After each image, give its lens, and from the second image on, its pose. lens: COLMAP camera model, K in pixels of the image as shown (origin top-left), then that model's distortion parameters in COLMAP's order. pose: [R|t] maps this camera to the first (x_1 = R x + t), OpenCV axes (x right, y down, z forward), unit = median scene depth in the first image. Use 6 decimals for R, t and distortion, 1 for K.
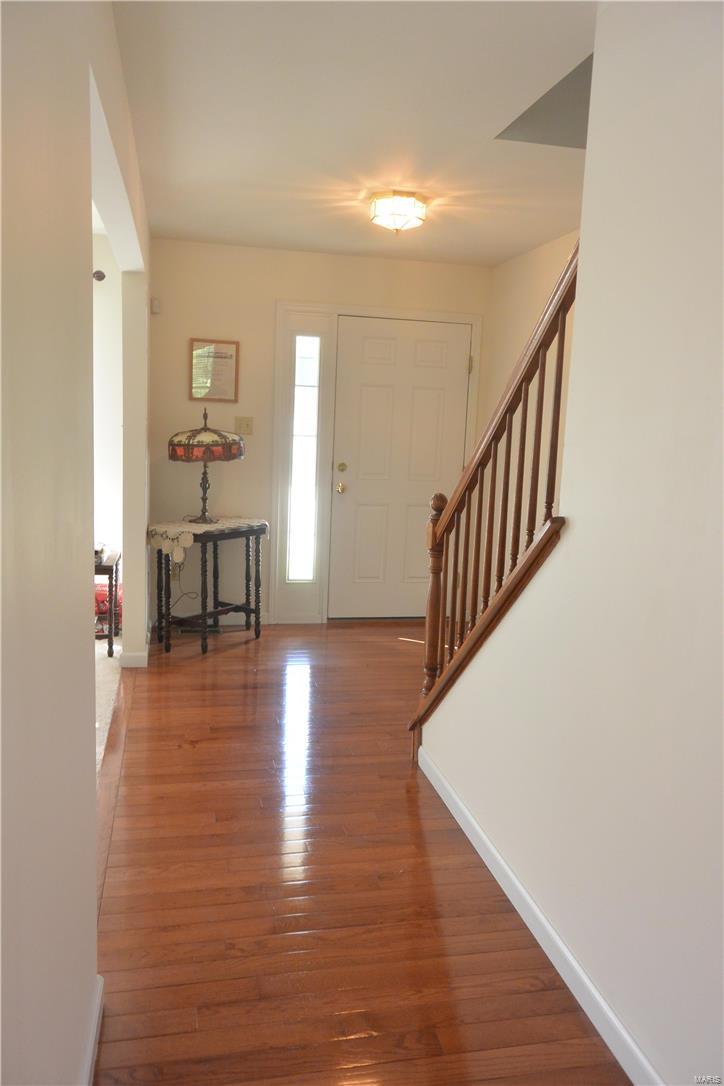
lens RADIAL K [[841.8, 0, 362.0], [0, 841.8, 543.0], [0, 0, 1]] dist [0.000520, 0.000432]
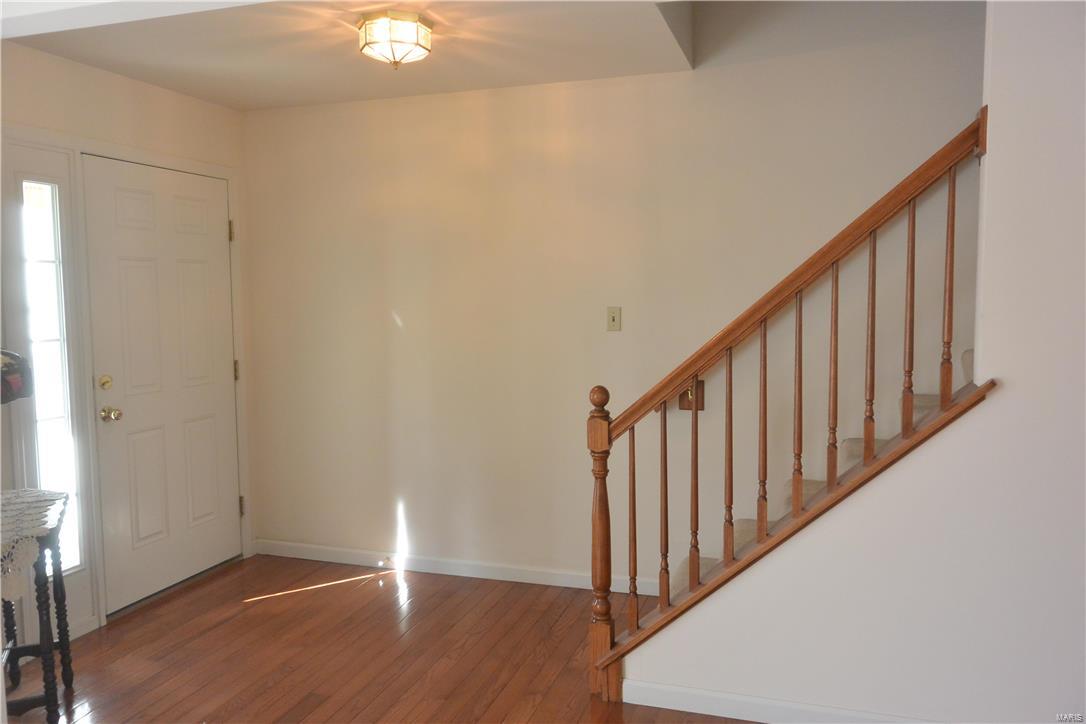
lens RADIAL K [[841.8, 0, 543.0], [0, 841.8, 362.0], [0, 0, 1]] dist [0.000520, 0.000432]
pose [[0.506059, -0.119071, 0.854240, -0.418620], [0.162152, 0.985898, 0.041362, -0.079165], [-0.847119, 0.117586, 0.518230, 0.373106]]
